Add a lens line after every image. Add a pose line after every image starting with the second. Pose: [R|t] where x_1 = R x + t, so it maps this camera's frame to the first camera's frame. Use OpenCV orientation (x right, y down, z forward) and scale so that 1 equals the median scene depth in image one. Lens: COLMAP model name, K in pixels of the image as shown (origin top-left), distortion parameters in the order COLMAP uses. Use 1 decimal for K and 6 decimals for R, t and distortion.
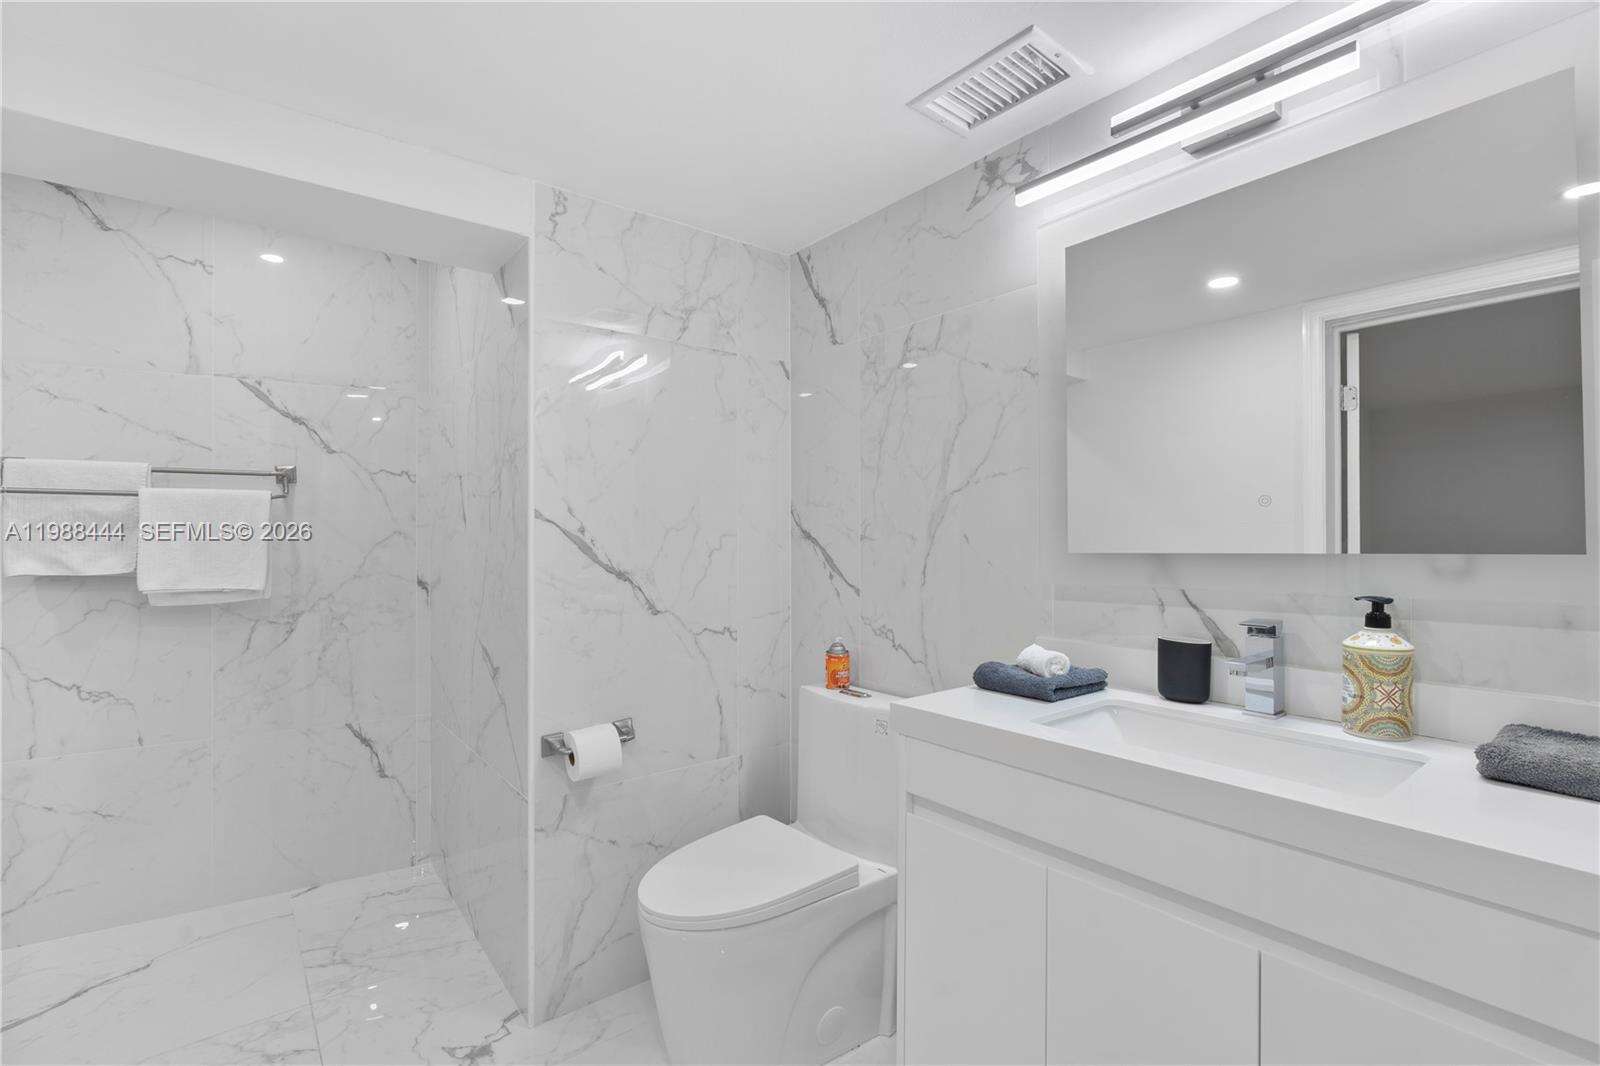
lens RADIAL K [[656.5, 0, 808.4], [0, 656.5, 530.8], [0, 0, 1]] dist [0.000738, 0.000486]
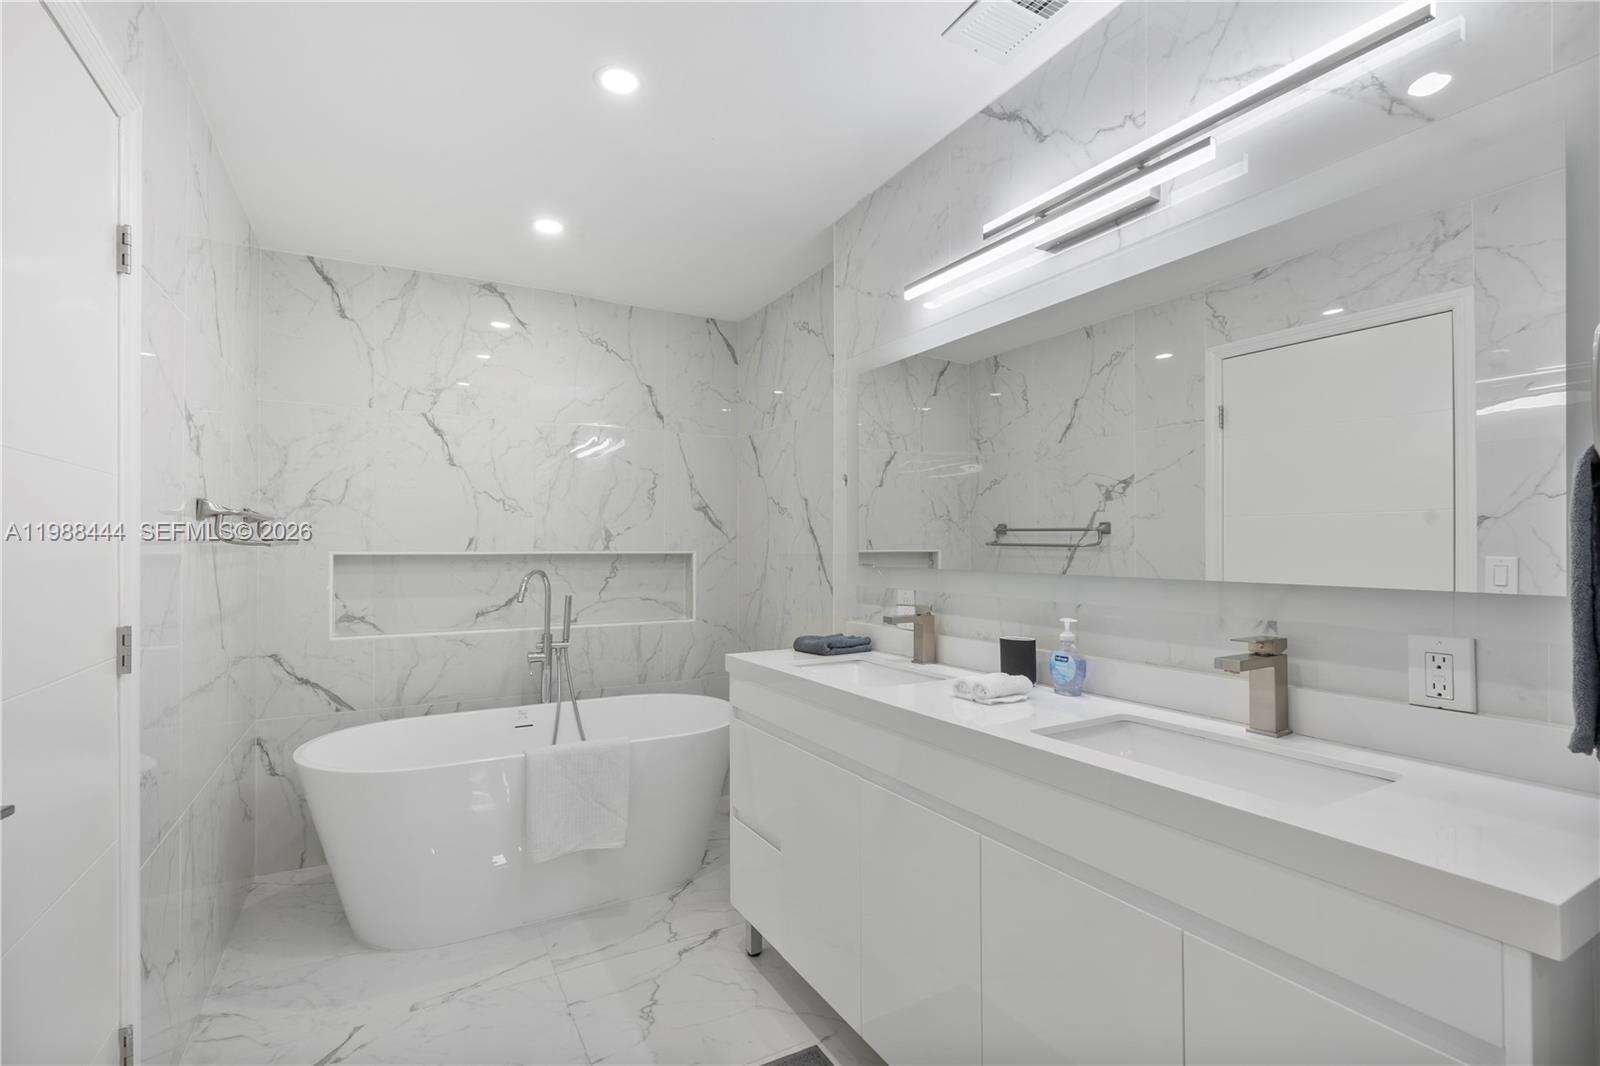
lens RADIAL K [[734.1, 0, 798.7], [0, 734.1, 534.6], [0, 0, 1]] dist [-0.005825, 0.001619]
pose [[0.977620, 0.001385, -0.210374, 0.440701], [-0.005494, 0.999805, -0.018949, -0.001708], [0.210307, 0.019681, 0.977437, -0.486615]]
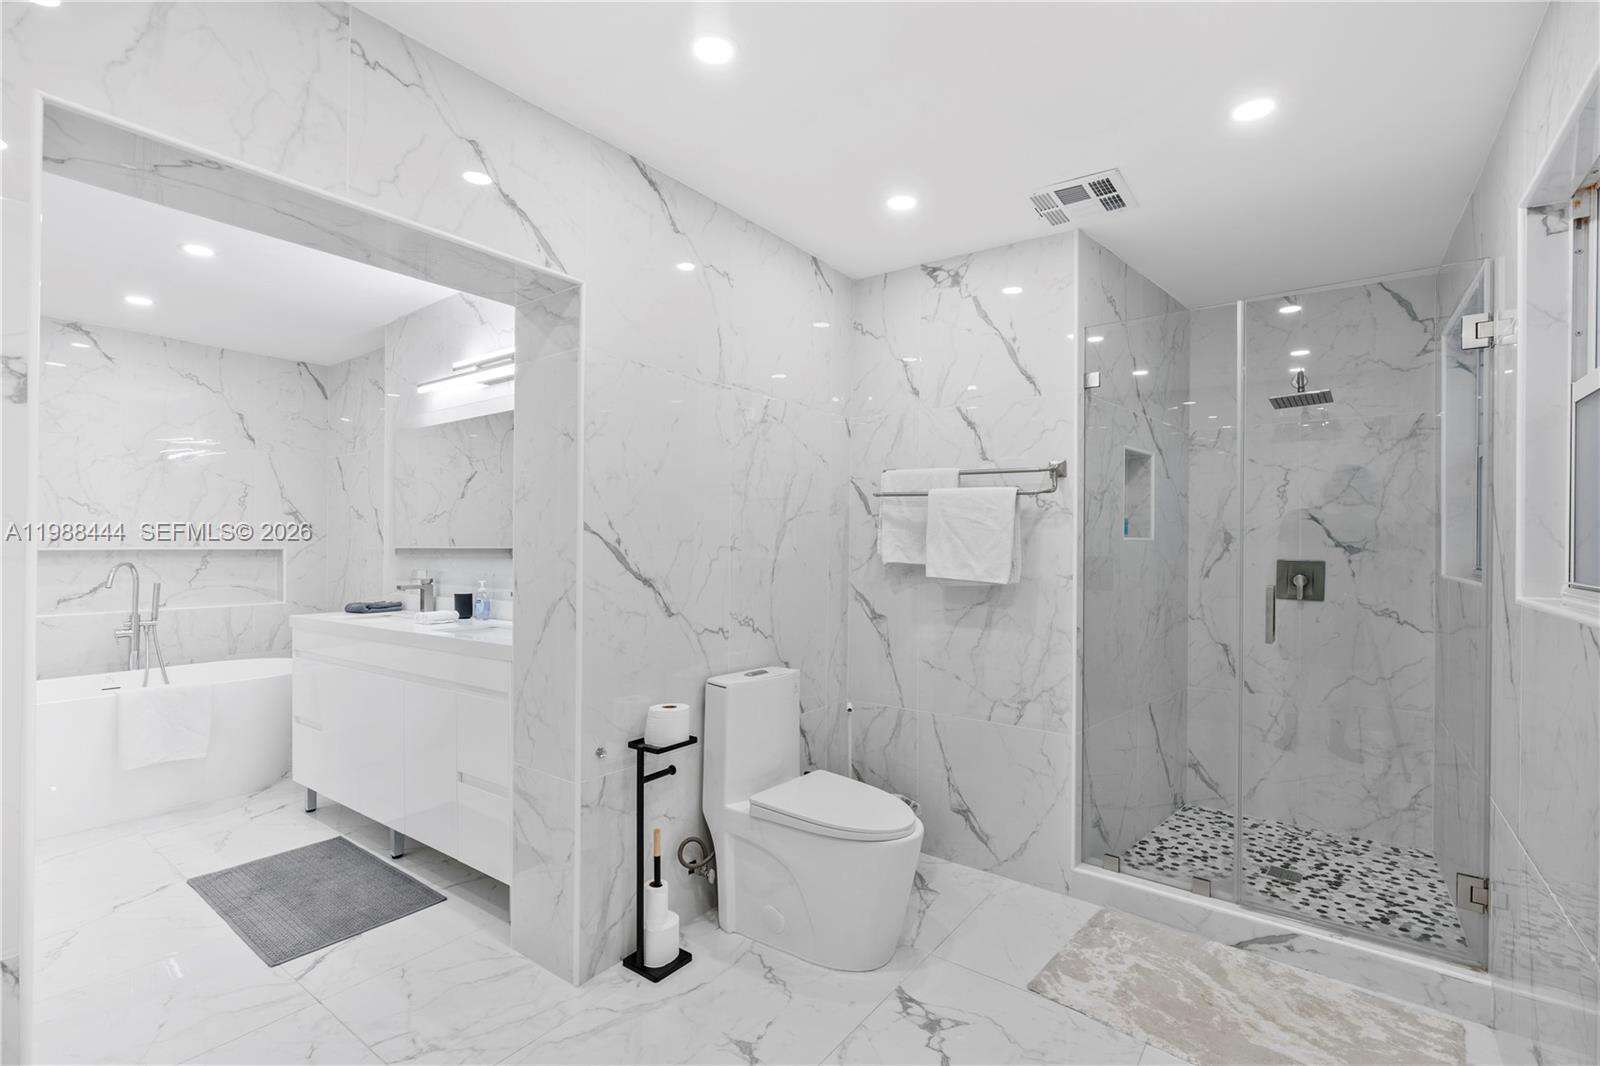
lens RADIAL K [[734.1, 0, 804.7], [0, 734.1, 536.3], [0, 0, 1]] dist [-0.005825, 0.001619]
pose [[0.978317, 0.007914, 0.206961, 1.211291], [-0.004928, 0.999876, -0.014942, -0.002602], [-0.207054, 0.013598, 0.978235, -1.844544]]
